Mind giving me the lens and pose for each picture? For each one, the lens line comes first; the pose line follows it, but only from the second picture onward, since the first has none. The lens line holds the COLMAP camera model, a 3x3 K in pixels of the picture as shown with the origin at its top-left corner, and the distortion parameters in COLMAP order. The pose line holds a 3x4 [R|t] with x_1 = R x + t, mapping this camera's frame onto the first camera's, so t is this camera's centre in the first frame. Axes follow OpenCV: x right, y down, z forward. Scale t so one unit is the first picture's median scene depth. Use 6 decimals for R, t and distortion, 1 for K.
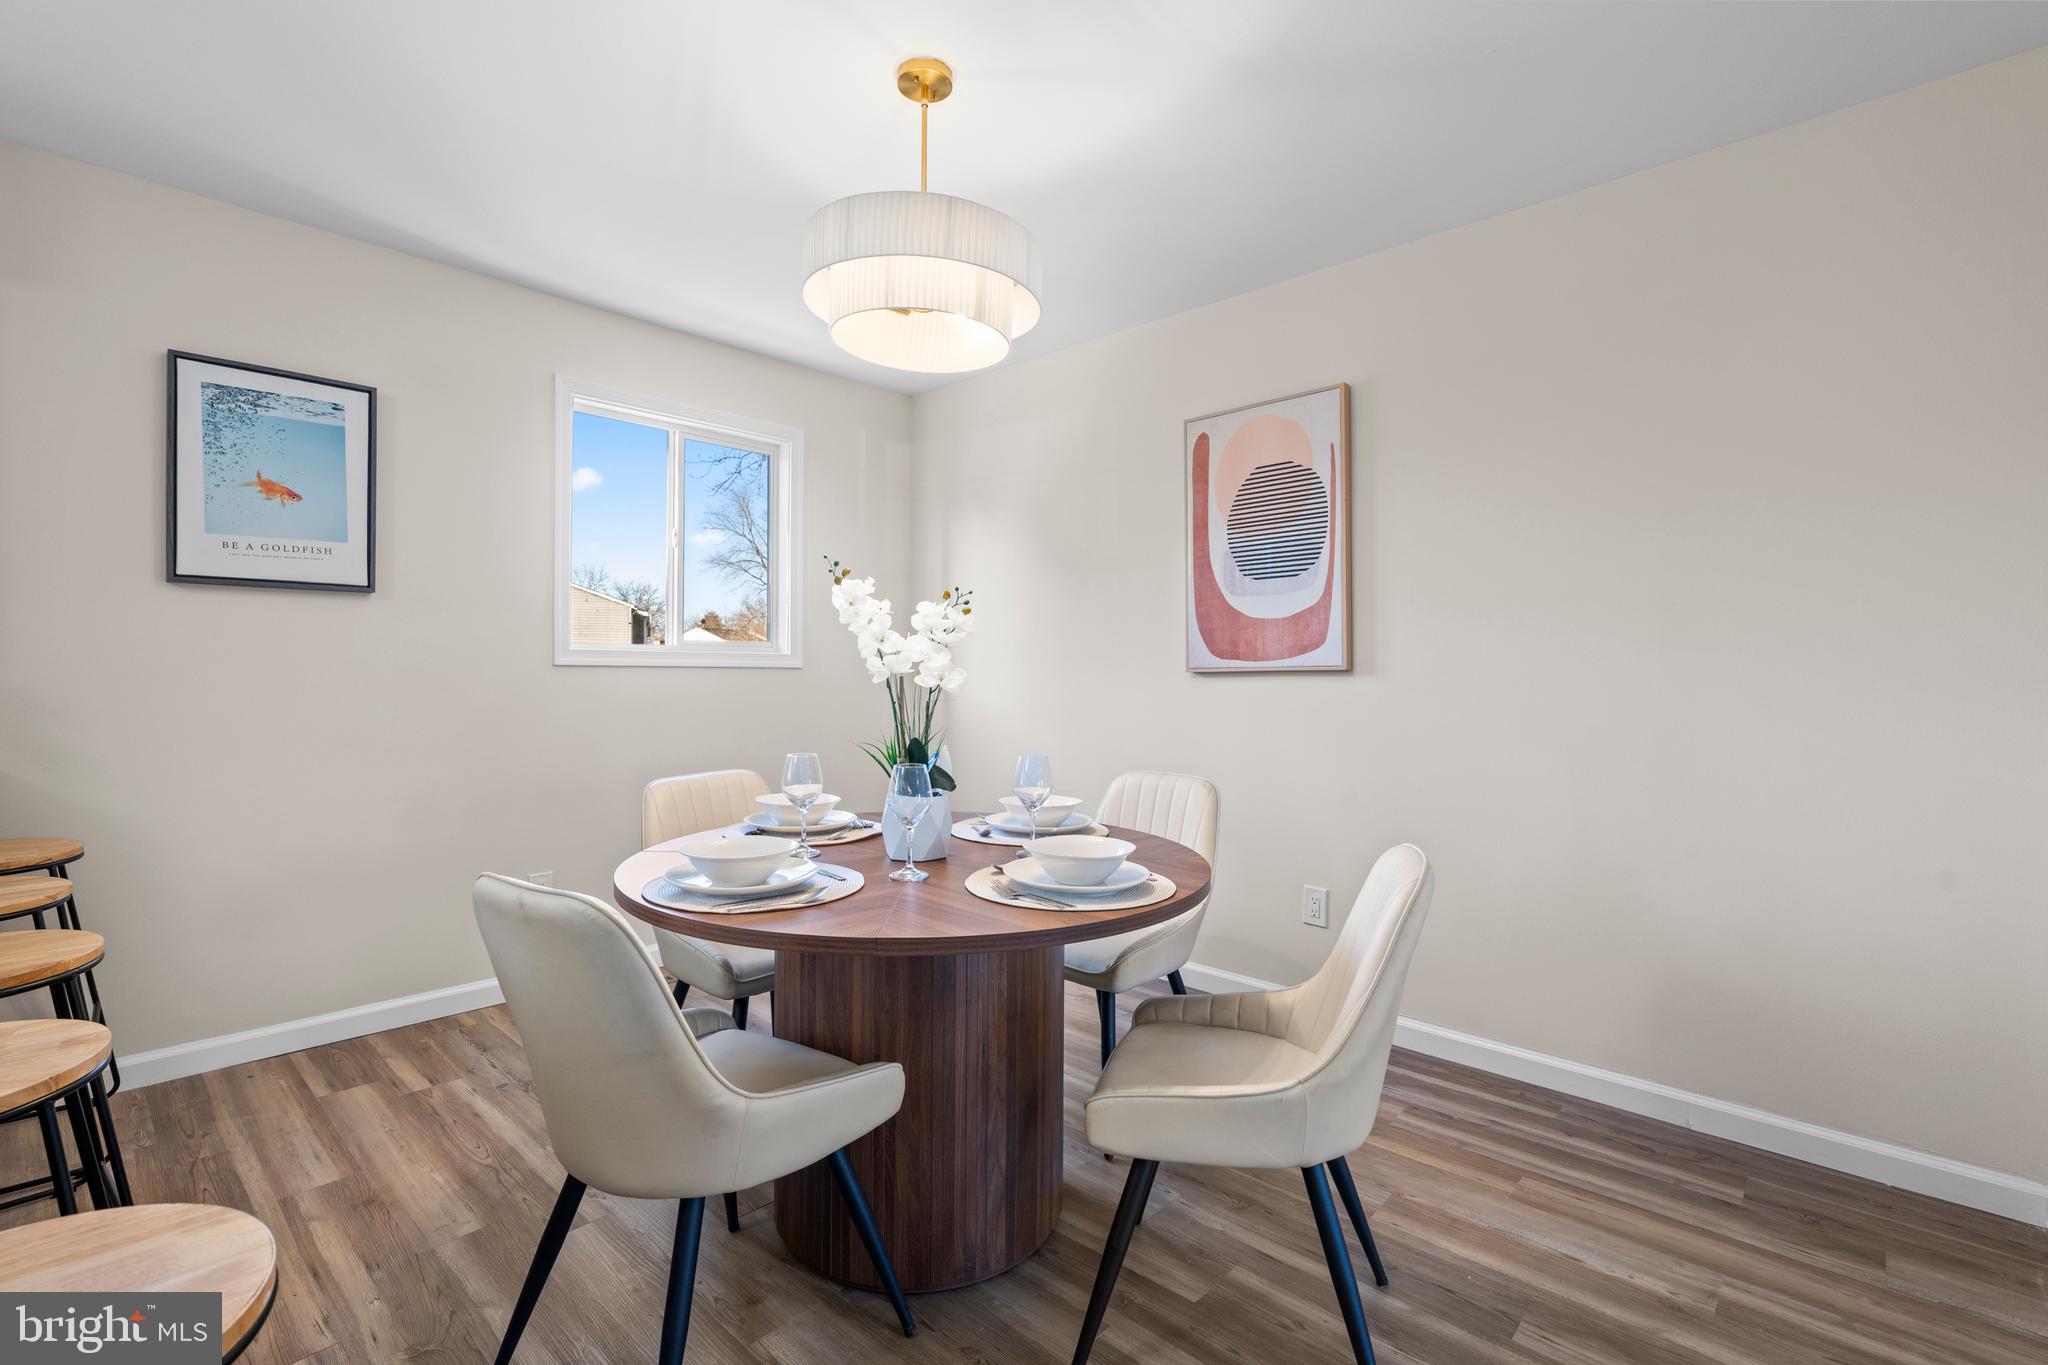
lens RADIAL K [[918.6, 0, 1015.9], [0, 918.6, 662.6], [0, 0, 1]] dist [-0.001925, -0.000430]
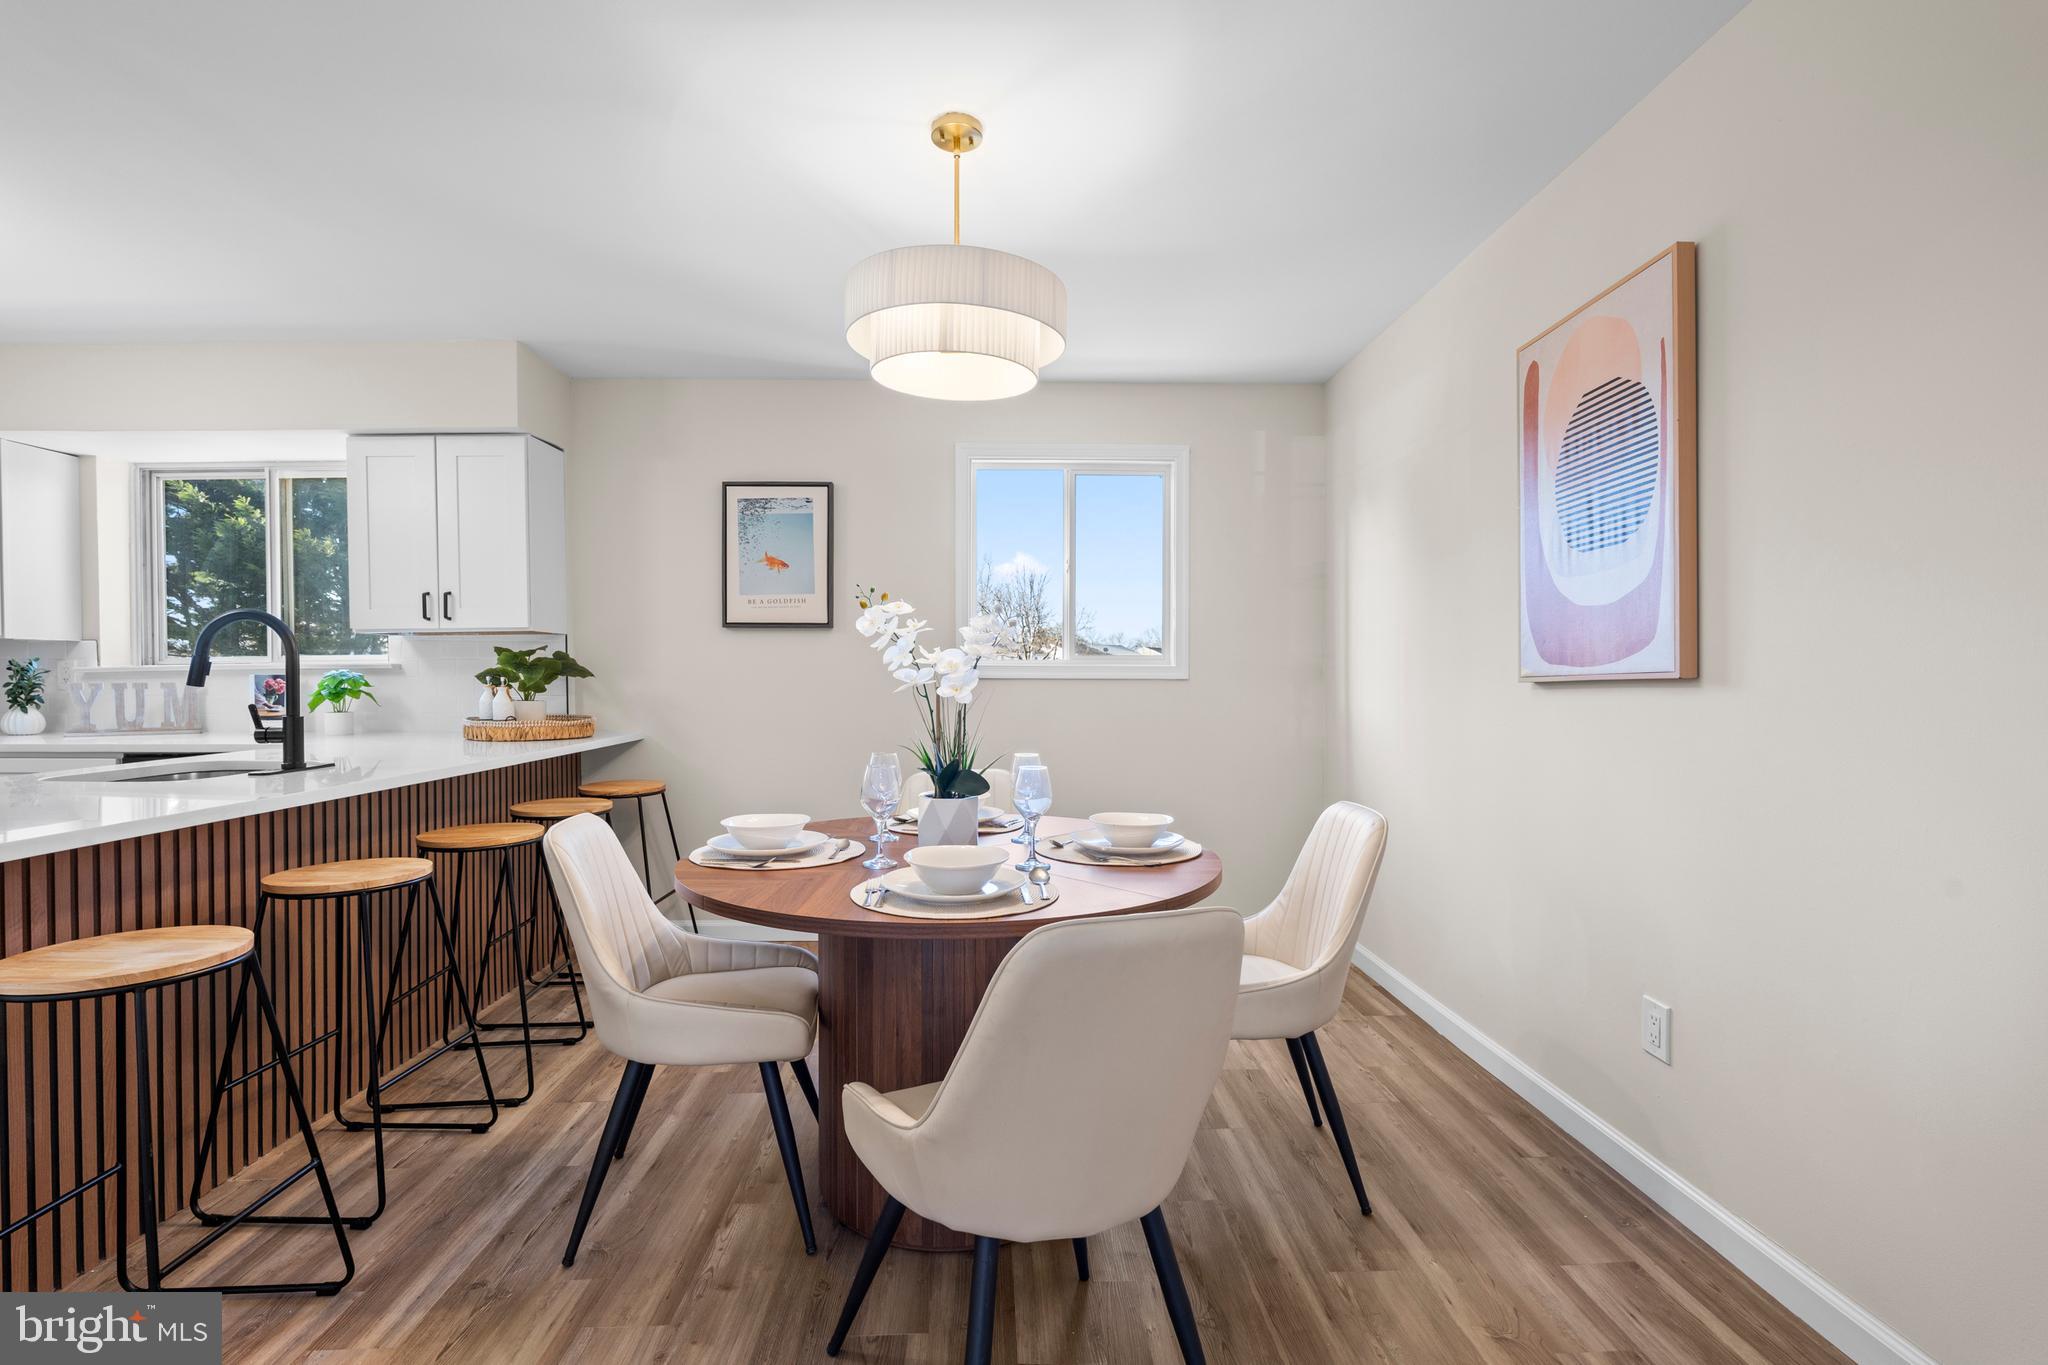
lens RADIAL K [[917.7, 0, 1012.8], [0, 917.7, 680.1], [0, 0, 1]] dist [-0.001761, -0.000303]
pose [[0.705883, -0.003942, -0.708318, 0.506604], [0.009021, 0.999953, 0.003425, 0.002229], [0.708271, -0.008807, 0.705885, 0.205530]]
